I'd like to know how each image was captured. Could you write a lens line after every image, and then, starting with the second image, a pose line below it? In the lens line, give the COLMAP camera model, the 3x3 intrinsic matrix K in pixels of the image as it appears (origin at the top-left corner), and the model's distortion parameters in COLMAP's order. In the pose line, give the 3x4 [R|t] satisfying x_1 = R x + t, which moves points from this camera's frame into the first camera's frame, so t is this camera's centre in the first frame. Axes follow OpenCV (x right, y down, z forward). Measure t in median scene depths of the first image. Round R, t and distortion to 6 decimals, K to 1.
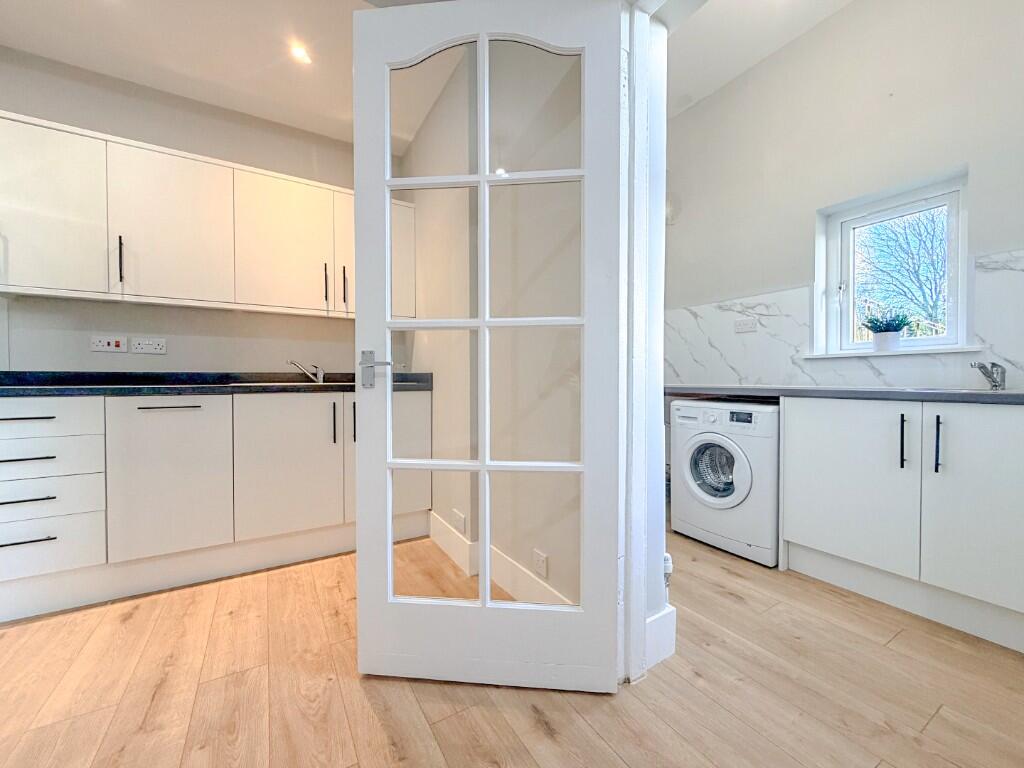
lens RADIAL K [[409.1, 0, 509.3], [0, 409.1, 385.4], [0, 0, 1]] dist [0.000628, 0.000063]
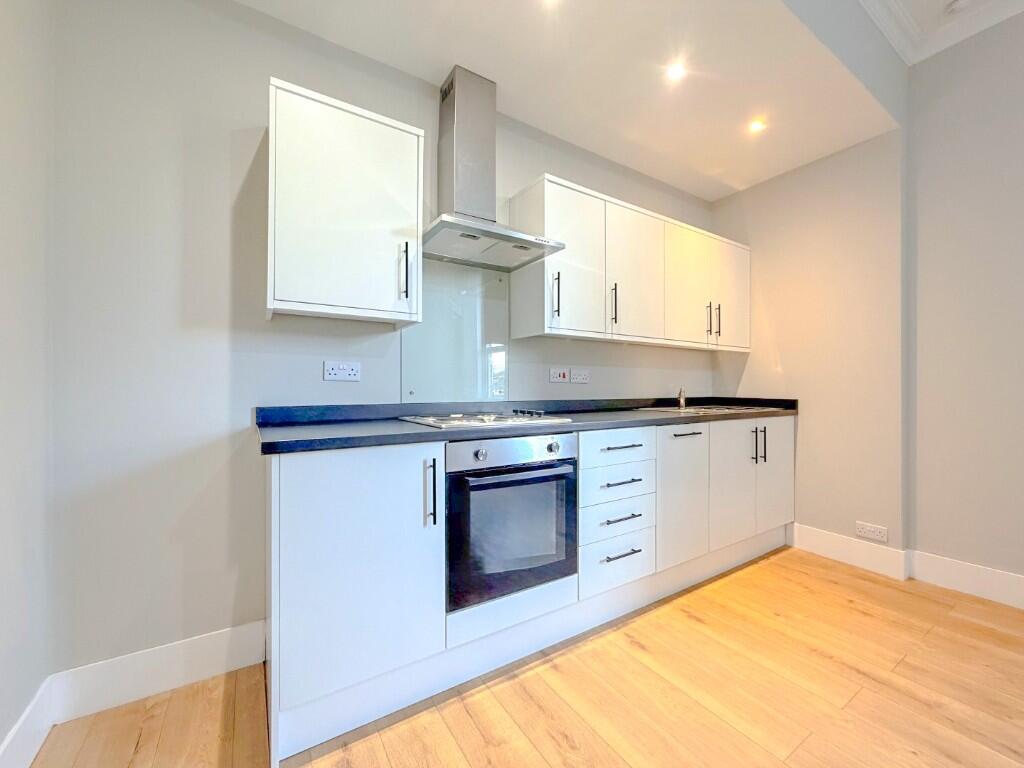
lens RADIAL K [[409.1, 0, 509.2], [0, 409.1, 384.9], [0, 0, 1]] dist [0.000628, 0.000063]
pose [[0.999497, 0.001942, 0.031666, -1.179944], [-0.001348, 0.999823, -0.018775, -0.055131], [-0.031697, 0.018723, 0.999322, -0.114930]]
